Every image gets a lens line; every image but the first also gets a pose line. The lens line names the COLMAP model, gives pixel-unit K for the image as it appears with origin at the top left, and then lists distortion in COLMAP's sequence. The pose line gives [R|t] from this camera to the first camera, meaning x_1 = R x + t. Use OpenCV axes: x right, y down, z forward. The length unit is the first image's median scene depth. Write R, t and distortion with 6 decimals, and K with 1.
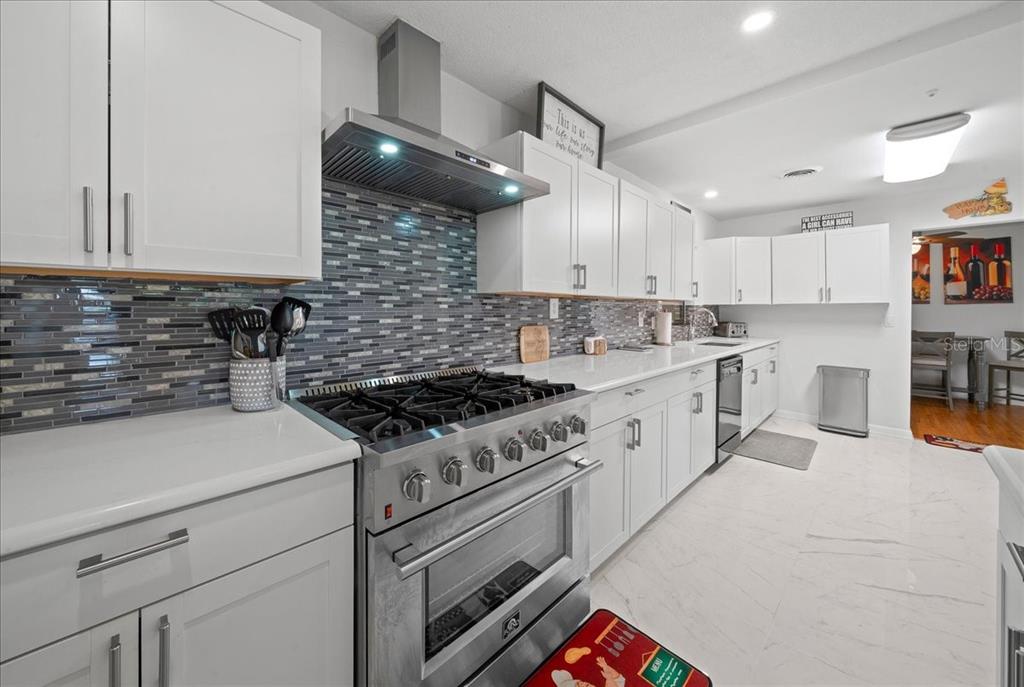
lens RADIAL K [[375.5, 0, 498.5], [0, 375.5, 307.7], [0, 0, 1]] dist [-0.003127, -0.000031]
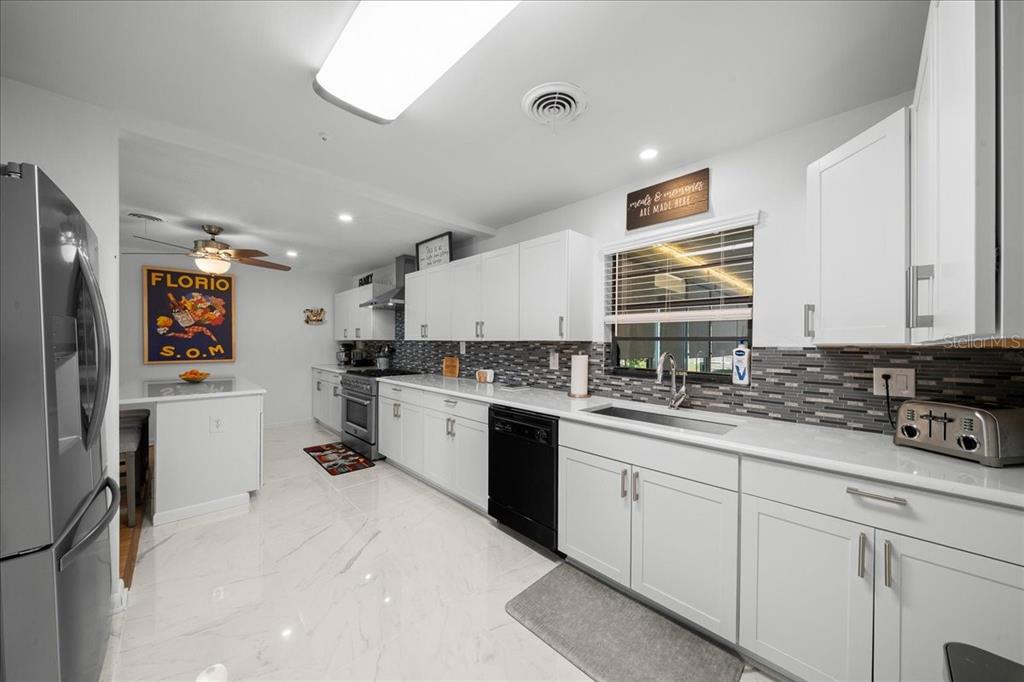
lens RADIAL K [[350.7, 0, 507.5], [0, 350.7, 346.2], [0, 0, 1]] dist [0.000166, -0.000051]
pose [[0.000173, -0.001476, -0.999999, 2.094213], [-0.011931, 0.999928, -0.001478, -0.007075], [0.999929, 0.011932, 0.000155, 1.489352]]
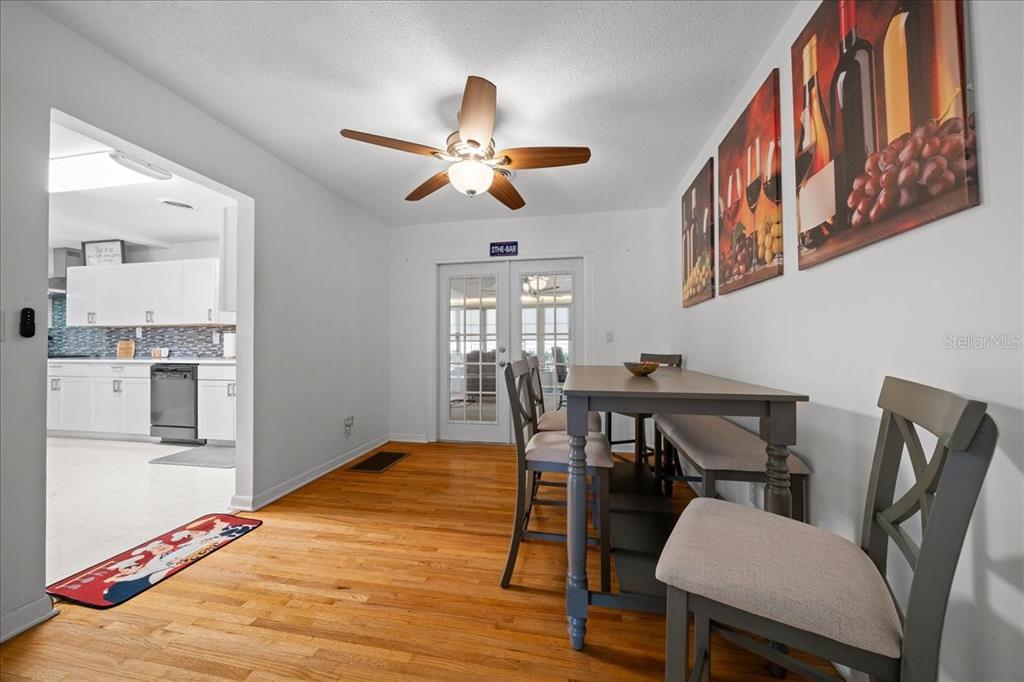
lens RADIAL K [[350.7, 0, 510.6], [0, 350.7, 337.9], [0, 0, 1]] dist [0.000166, -0.000051]
pose [[0.577777, -0.025832, -0.815786, 3.556356], [0.008480, 0.999635, -0.025648, 0.120282], [0.816151, 0.007901, 0.577785, 1.924672]]
